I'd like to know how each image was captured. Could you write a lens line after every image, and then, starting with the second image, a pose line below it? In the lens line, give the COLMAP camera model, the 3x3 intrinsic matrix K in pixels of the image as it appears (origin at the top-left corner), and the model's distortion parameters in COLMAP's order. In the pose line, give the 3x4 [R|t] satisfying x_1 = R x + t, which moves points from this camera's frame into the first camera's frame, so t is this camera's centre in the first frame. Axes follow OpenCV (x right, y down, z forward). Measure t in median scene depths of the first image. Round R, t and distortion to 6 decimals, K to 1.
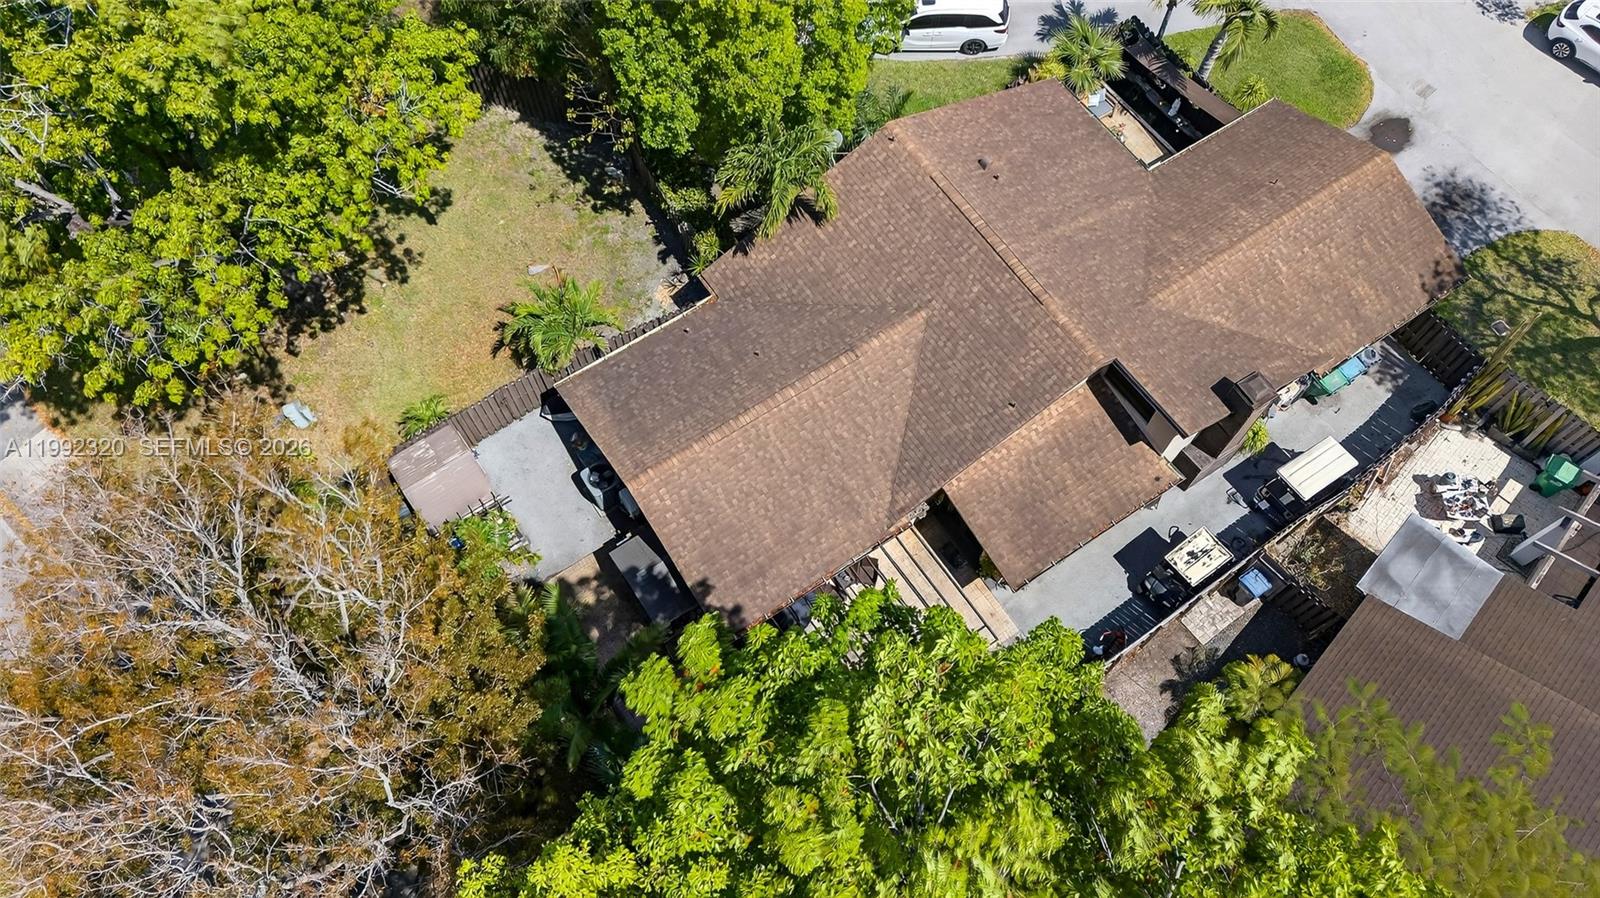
lens RADIAL K [[1144.8, 0, 800.0], [0, 1144.8, 449.0], [0, 0, 1]] dist [0.023374, -0.007623]
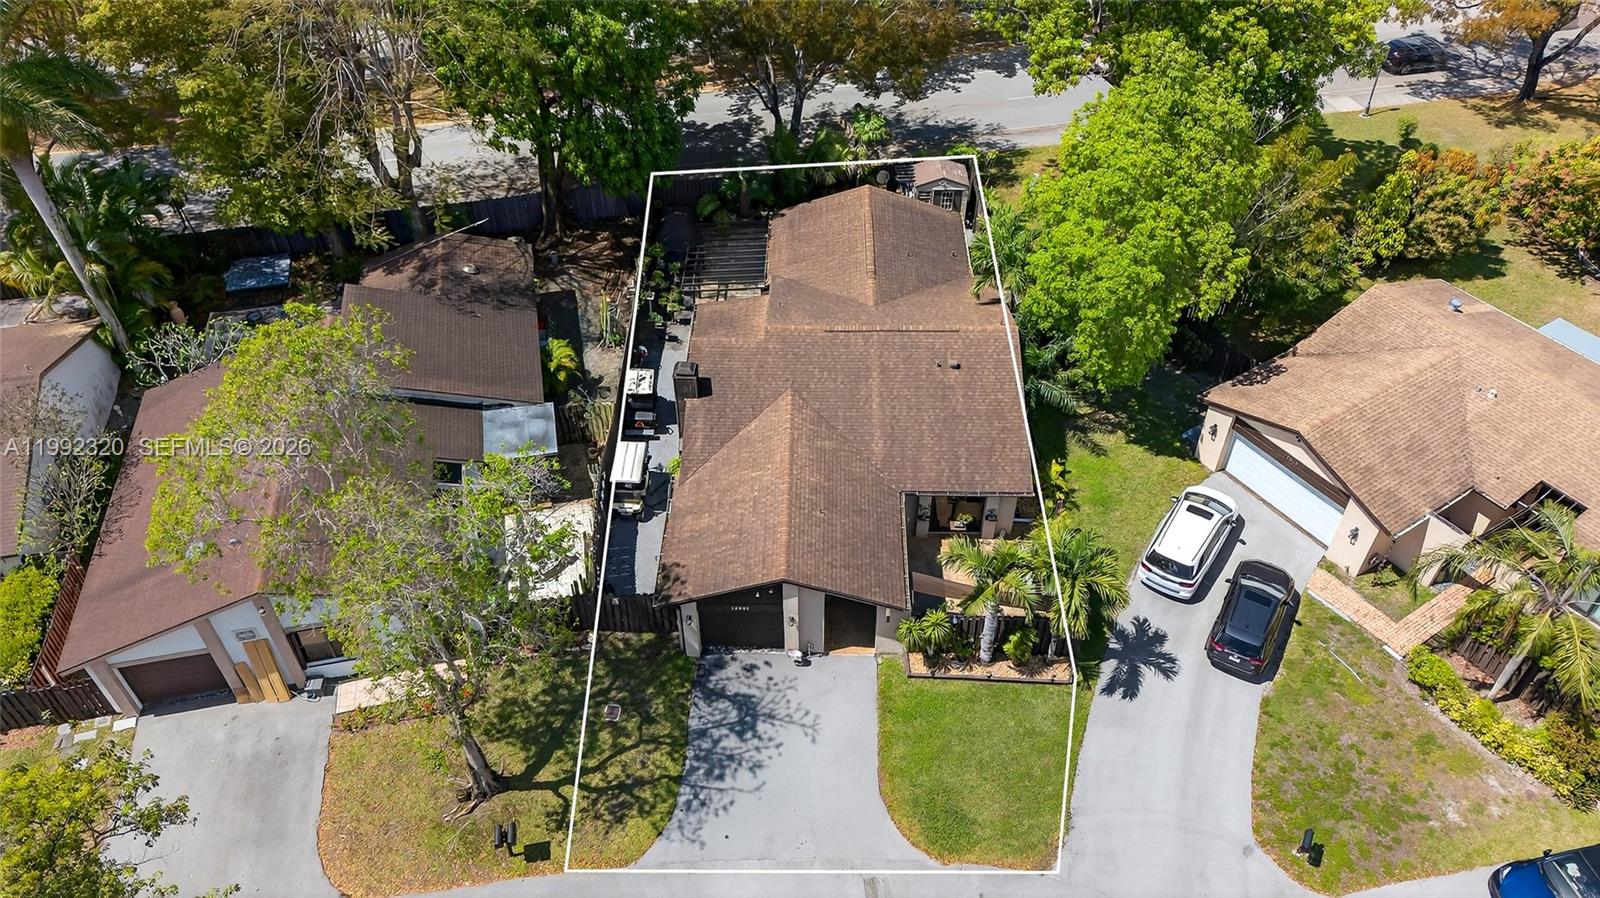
lens RADIAL K [[1144.8, 0, 800.0], [0, 1144.8, 449.0], [0, 0, 1]] dist [0.023374, -0.007623]
pose [[-0.572143, 0.558429, -0.600674, 1.021008], [-0.737896, -0.030802, 0.674211, -0.931812], [0.357997, 0.828980, 0.429686, 0.439835]]
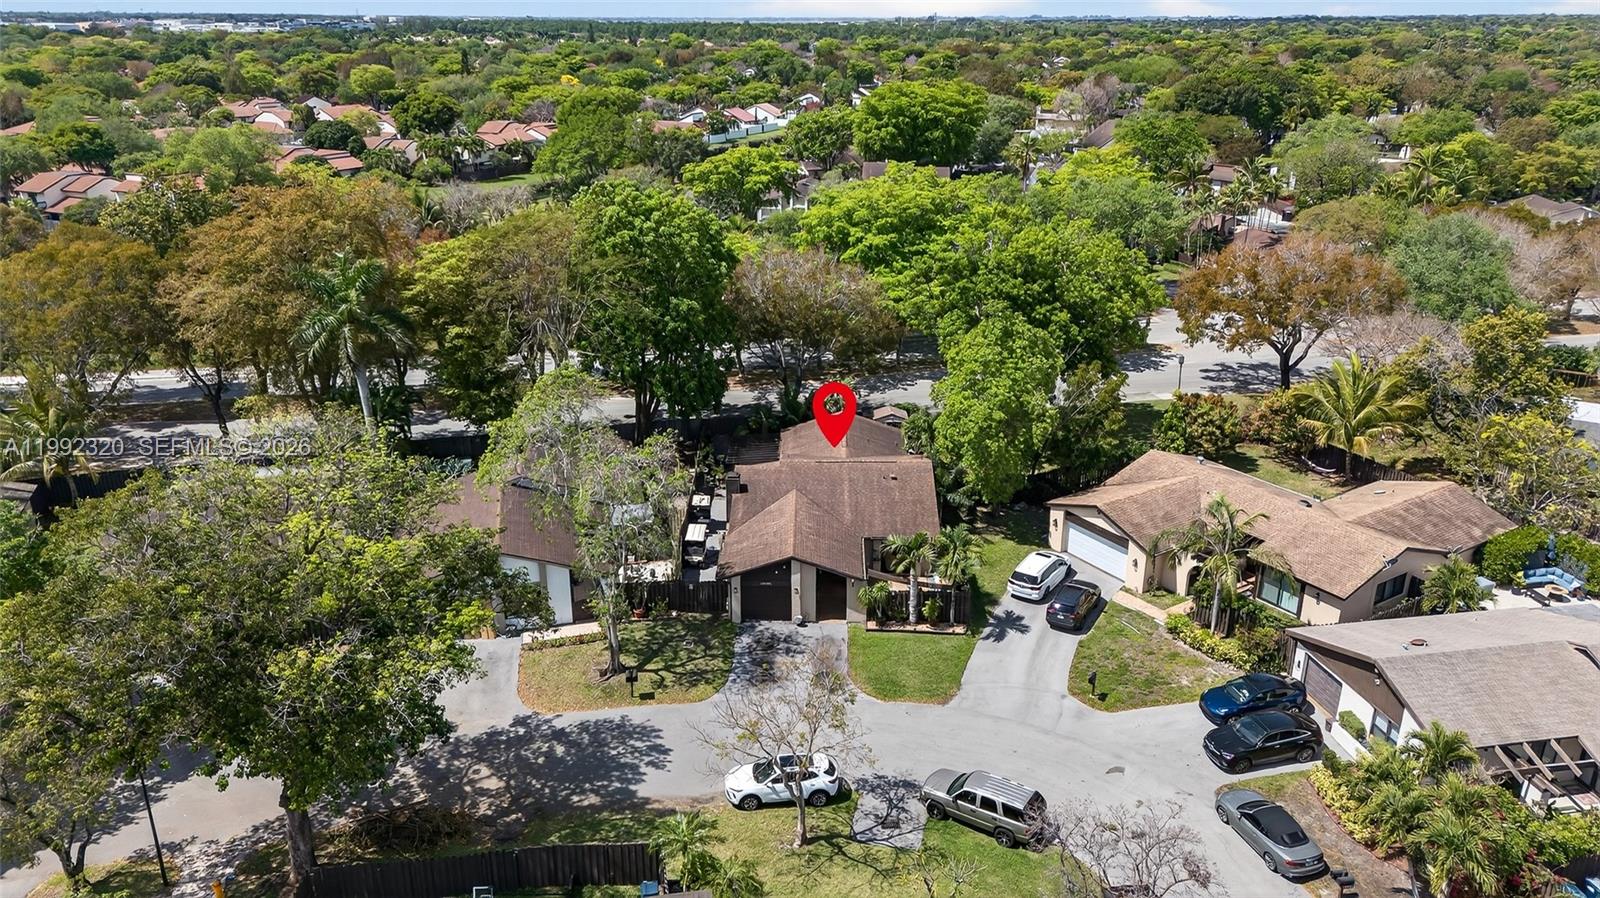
lens RADIAL K [[1144.8, 0, 800.0], [0, 1144.8, 449.0], [0, 0, 1]] dist [0.023374, -0.007623]
pose [[-0.571708, 0.294144, -0.765918, 1.771296], [-0.739069, 0.220735, 0.636438, -1.404833], [0.356269, 0.929922, 0.091197, 0.653120]]
